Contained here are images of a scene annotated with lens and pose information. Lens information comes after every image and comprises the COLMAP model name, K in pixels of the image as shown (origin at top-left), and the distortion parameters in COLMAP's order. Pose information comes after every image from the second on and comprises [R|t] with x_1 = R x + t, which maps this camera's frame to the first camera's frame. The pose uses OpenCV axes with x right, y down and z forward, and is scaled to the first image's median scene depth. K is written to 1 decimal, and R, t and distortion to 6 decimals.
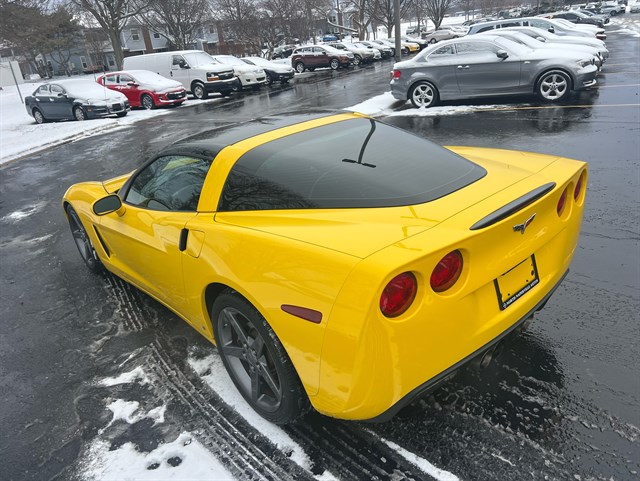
lens RADIAL K [[482.6, 0, 319.6], [0, 482.6, 239.2], [0, 0, 1]] dist [0.047342, -0.051539]
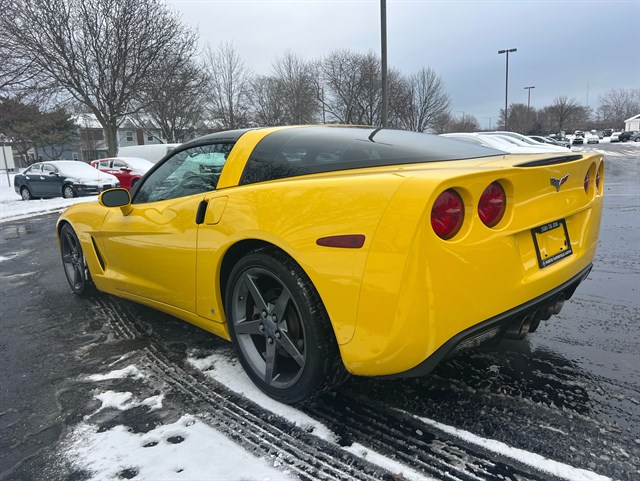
lens RADIAL K [[482.6, 0, 324.6], [0, 482.6, 243.8], [0, 0, 1]] dist [0.047342, -0.051539]
pose [[0.997625, 0.046396, 0.050907, -0.069307], [-0.034825, 0.977434, -0.208349, 0.210979], [-0.059425, 0.206081, 0.976729, 0.051436]]
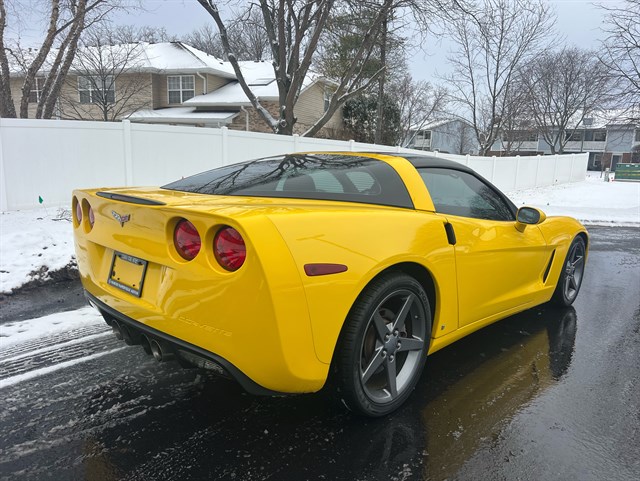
lens RADIAL K [[482.6, 0, 322.5], [0, 482.6, 247.3], [0, 0, 1]] dist [0.047342, -0.051539]
pose [[0.103965, 0.296771, -0.949272, 0.996099], [-0.431391, 0.873446, 0.225819, -0.269756], [0.896155, 0.386030, 0.218833, 0.783128]]
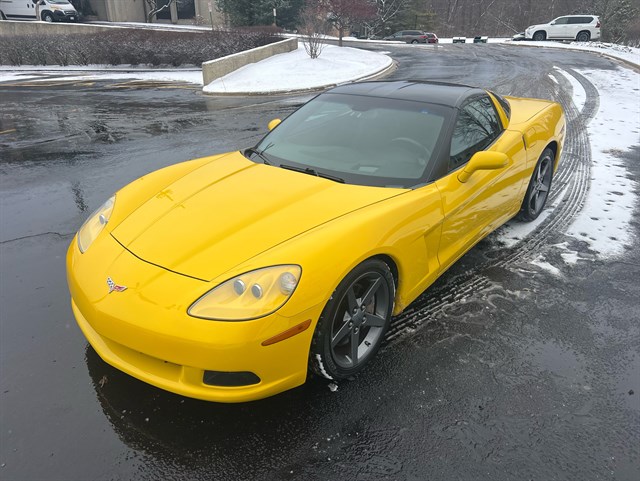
lens RADIAL K [[482.6, 0, 321.5], [0, 482.6, 235.0], [0, 0, 1]] dist [0.047342, -0.051539]
pose [[-0.160497, -0.276089, 0.947637, -1.414855], [0.405773, 0.856746, 0.318332, -0.409677], [-0.899772, 0.435617, -0.025476, 1.443275]]
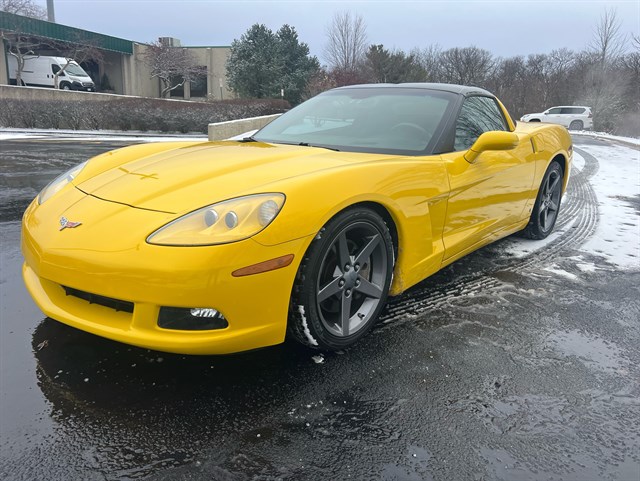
lens RADIAL K [[482.6, 0, 321.4], [0, 482.6, 239.0], [0, 0, 1]] dist [0.047342, -0.051539]
pose [[-0.154648, -0.129687, 0.979421, -1.357338], [0.371573, 0.910928, 0.179288, -0.196367], [-0.915433, 0.391653, -0.092685, 1.508817]]
